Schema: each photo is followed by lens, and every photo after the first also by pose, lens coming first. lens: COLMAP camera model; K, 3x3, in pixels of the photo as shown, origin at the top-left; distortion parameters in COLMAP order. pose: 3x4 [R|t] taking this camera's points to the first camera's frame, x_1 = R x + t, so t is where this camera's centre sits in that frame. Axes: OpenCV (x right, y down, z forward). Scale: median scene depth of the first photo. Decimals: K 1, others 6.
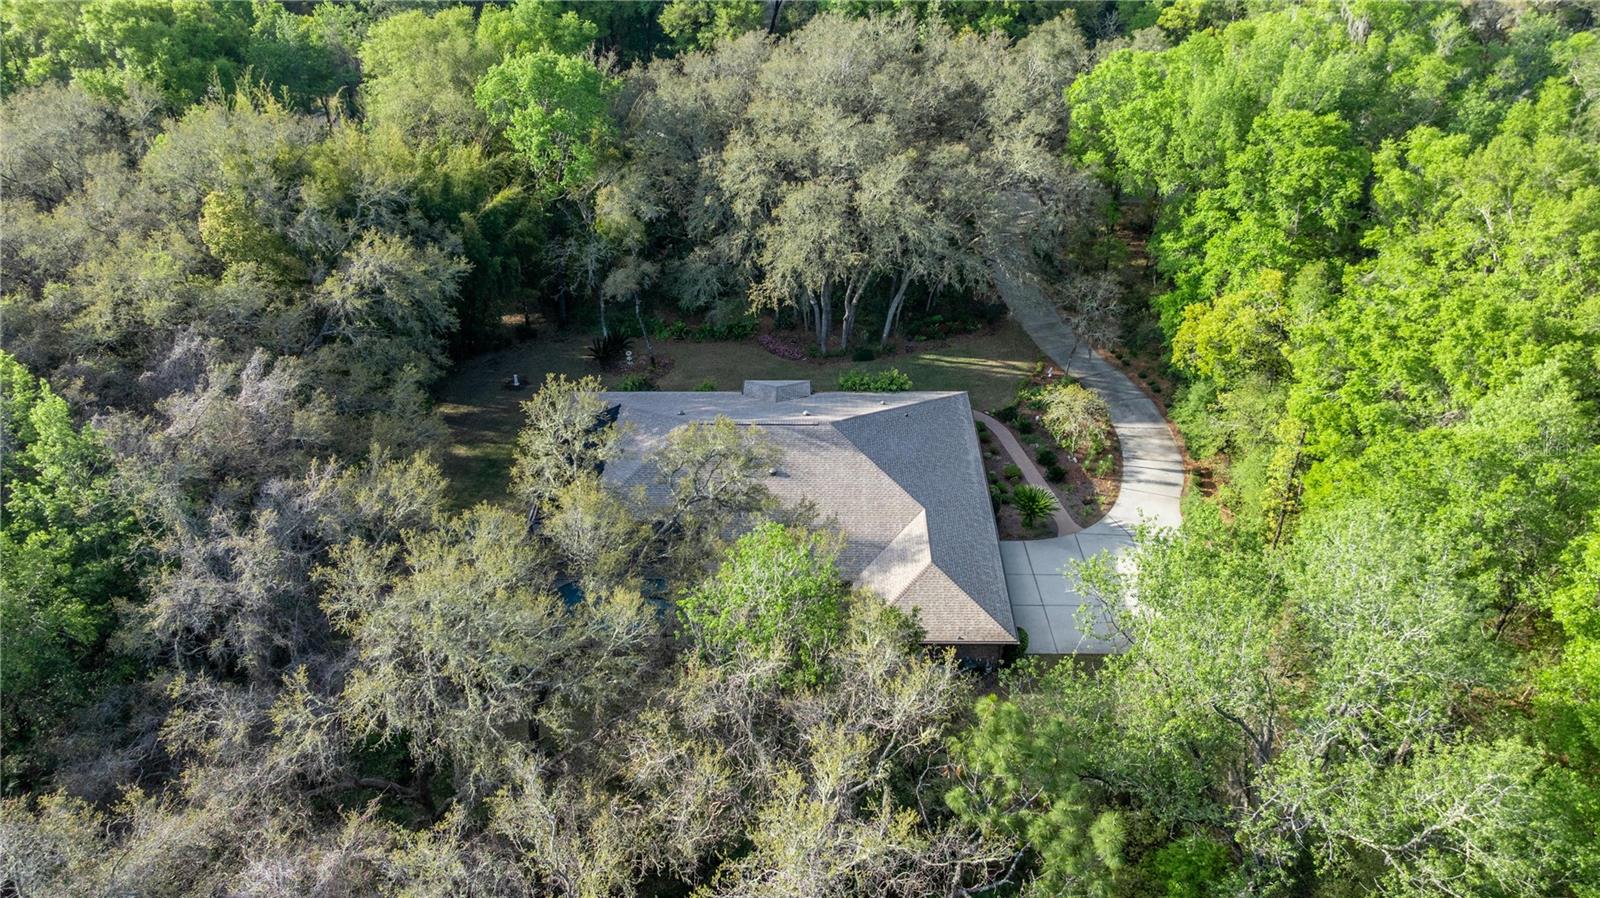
lens RADIAL K [[1141.6, 0, 800.0], [0, 1141.6, 449.0], [0, 0, 1]] dist [-0.010352, -0.003796]
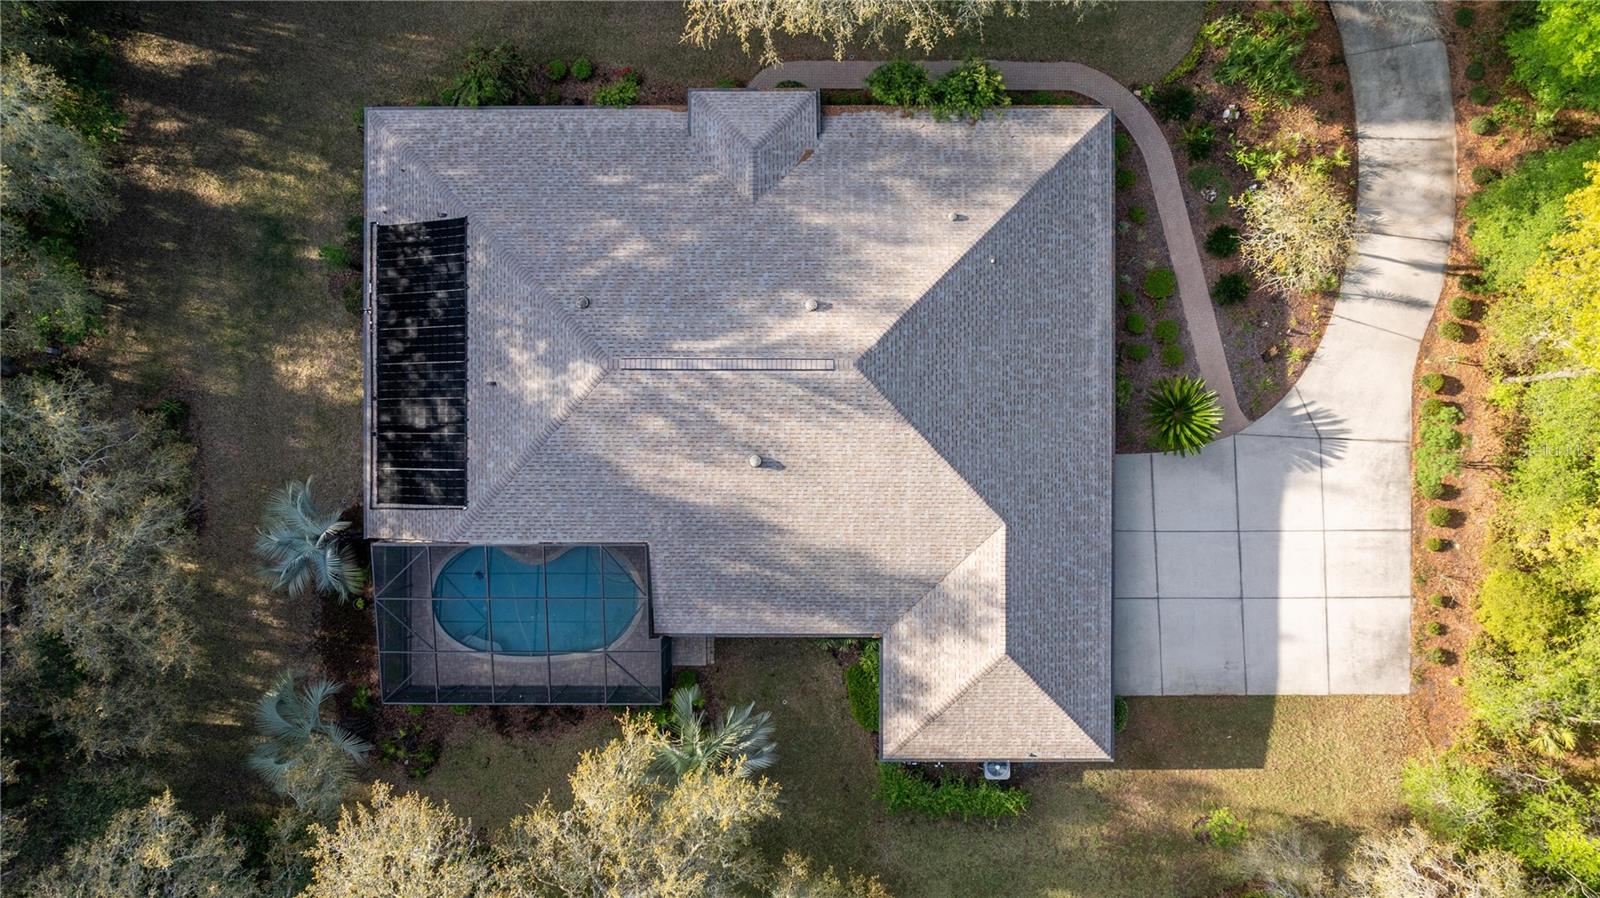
lens RADIAL K [[1141.6, 0, 800.0], [0, 1141.6, 449.0], [0, 0, 1]] dist [-0.010352, -0.003796]
pose [[0.999932, -0.011410, 0.002275, -0.002152], [0.004809, 0.583427, 0.812151, -0.457908], [-0.010594, -0.812086, 0.583442, 0.656205]]
